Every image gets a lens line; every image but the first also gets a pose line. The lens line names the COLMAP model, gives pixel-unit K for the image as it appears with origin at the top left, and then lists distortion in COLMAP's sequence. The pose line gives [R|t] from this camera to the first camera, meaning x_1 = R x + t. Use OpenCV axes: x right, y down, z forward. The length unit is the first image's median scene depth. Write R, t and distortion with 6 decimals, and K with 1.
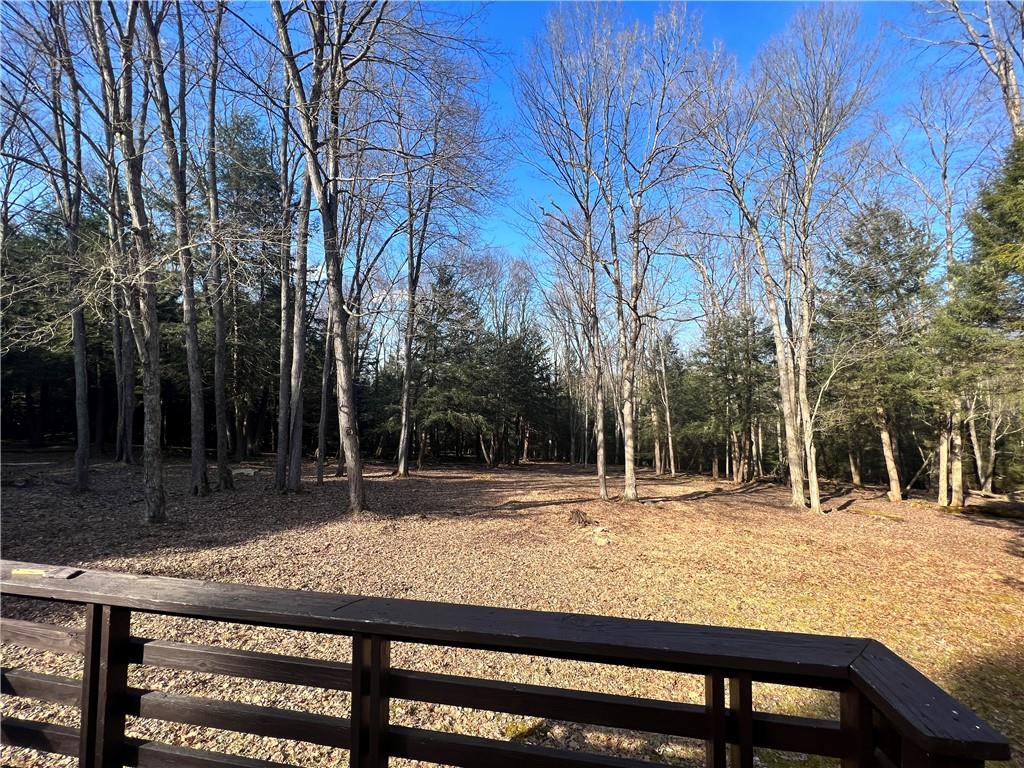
lens RADIAL K [[410.0, 0, 510.6], [0, 410.0, 382.2], [0, 0, 1]] dist [-0.001751, -0.000083]
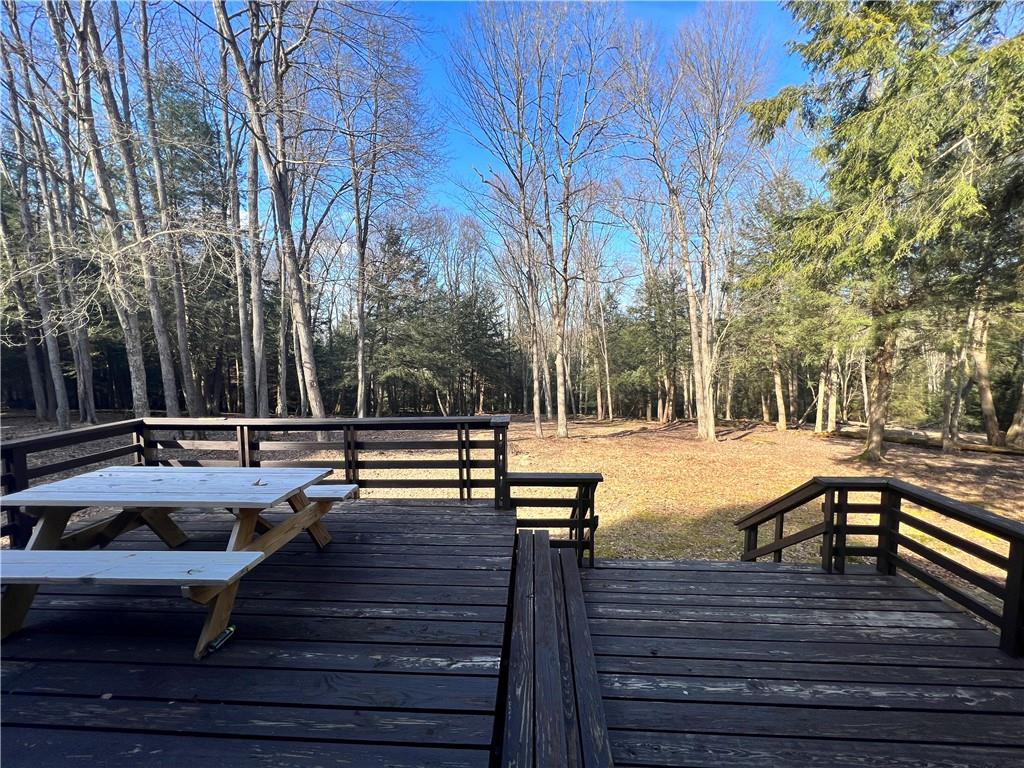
lens RADIAL K [[410.0, 0, 510.2], [0, 410.0, 382.3], [0, 0, 1]] dist [-0.001751, -0.000083]
pose [[0.994946, -0.030445, 0.095687, 0.026485], [0.020113, 0.994041, 0.107139, 0.000410], [-0.098379, -0.104673, 0.989629, -0.101395]]
